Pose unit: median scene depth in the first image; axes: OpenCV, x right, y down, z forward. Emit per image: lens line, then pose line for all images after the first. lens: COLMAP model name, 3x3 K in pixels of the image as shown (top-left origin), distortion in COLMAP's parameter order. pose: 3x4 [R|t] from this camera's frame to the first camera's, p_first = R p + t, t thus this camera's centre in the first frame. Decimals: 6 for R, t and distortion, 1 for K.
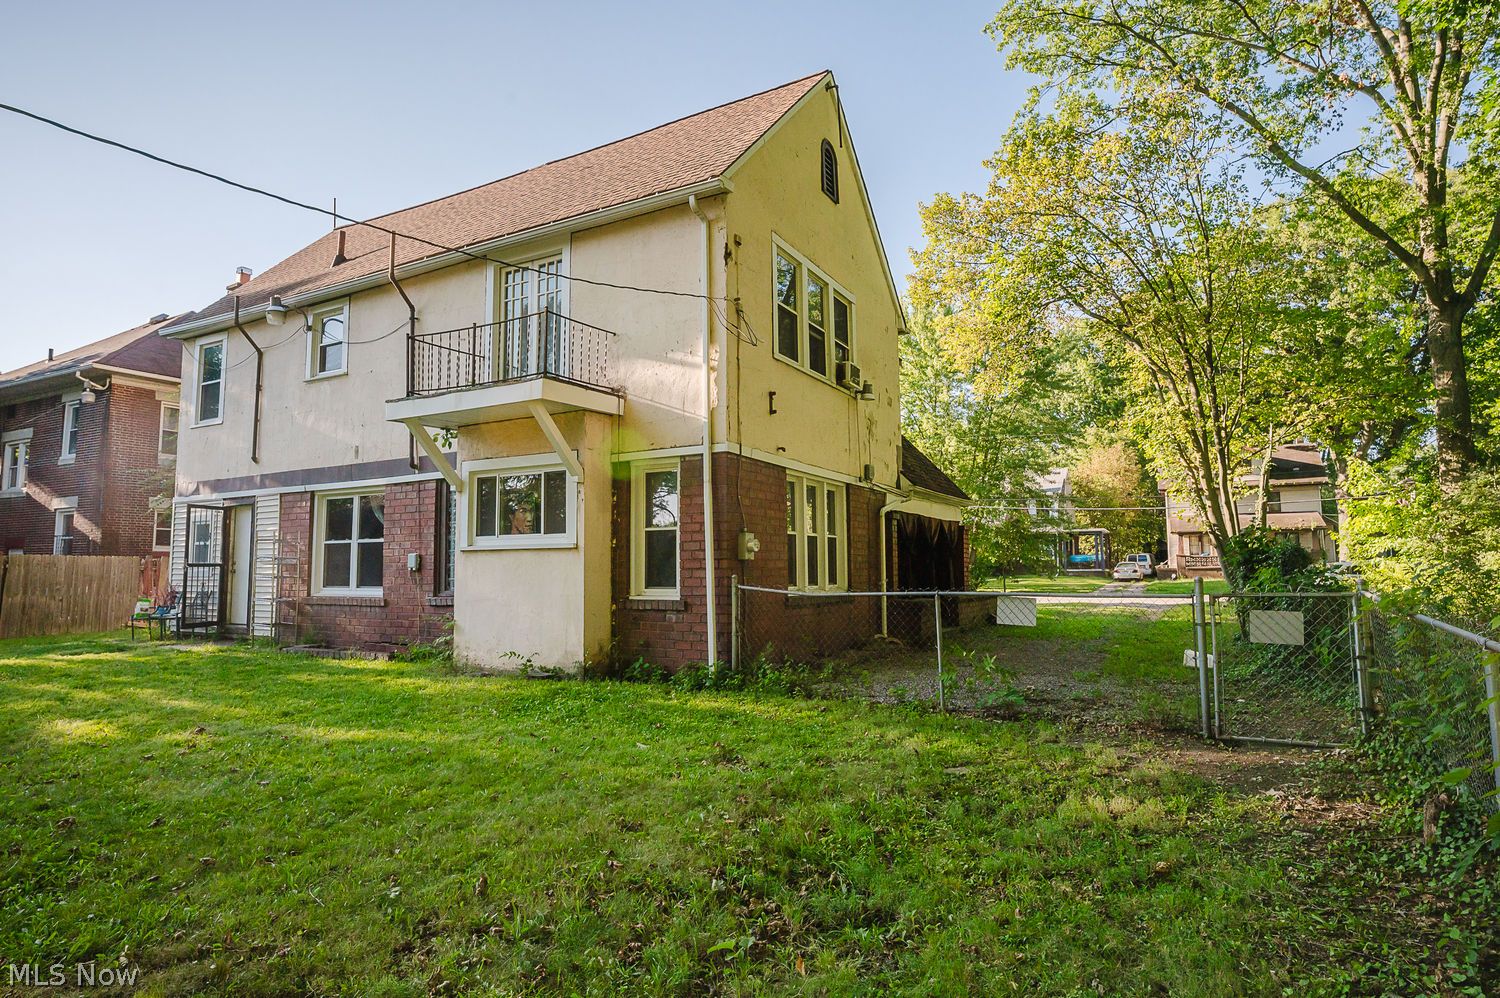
lens RADIAL K [[841.7, 0, 750.0], [0, 841.7, 499.0], [0, 0, 1]] dist [-0.028195, -0.000028]
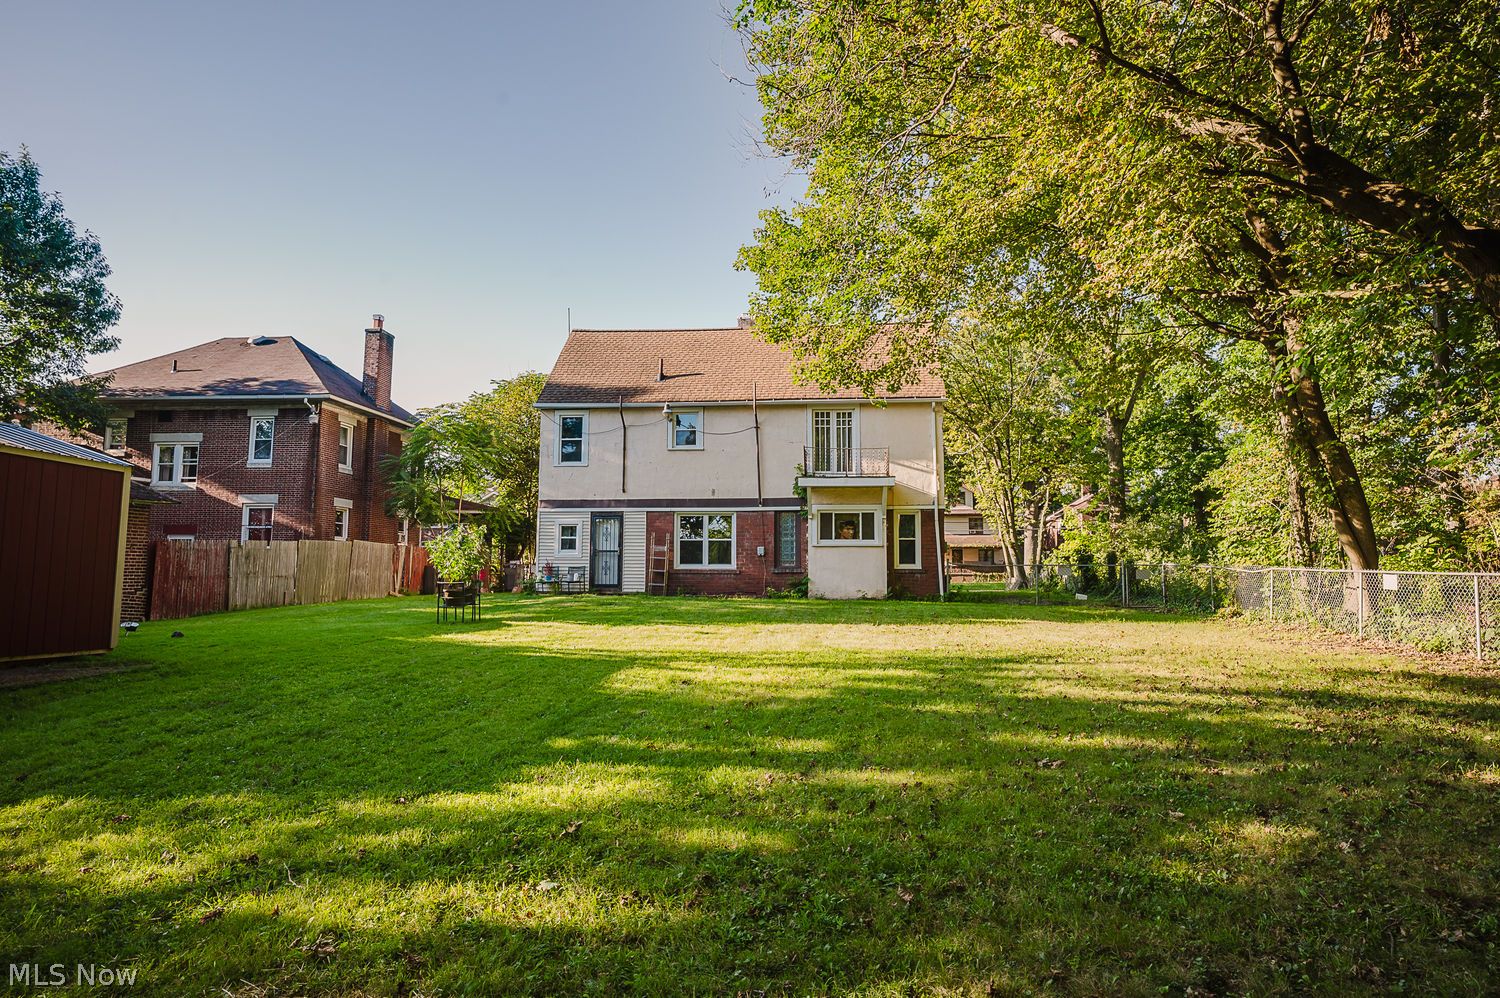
lens RADIAL K [[901.6, 0, 756.4], [0, 901.6, 498.3], [0, 0, 1]] dist [-0.059696, 0.061821]
pose [[0.919373, 0.047065, 0.390561, -1.399122], [-0.044743, 0.998885, -0.015047, -0.019961], [-0.390834, -0.003641, 0.920454, -1.085844]]
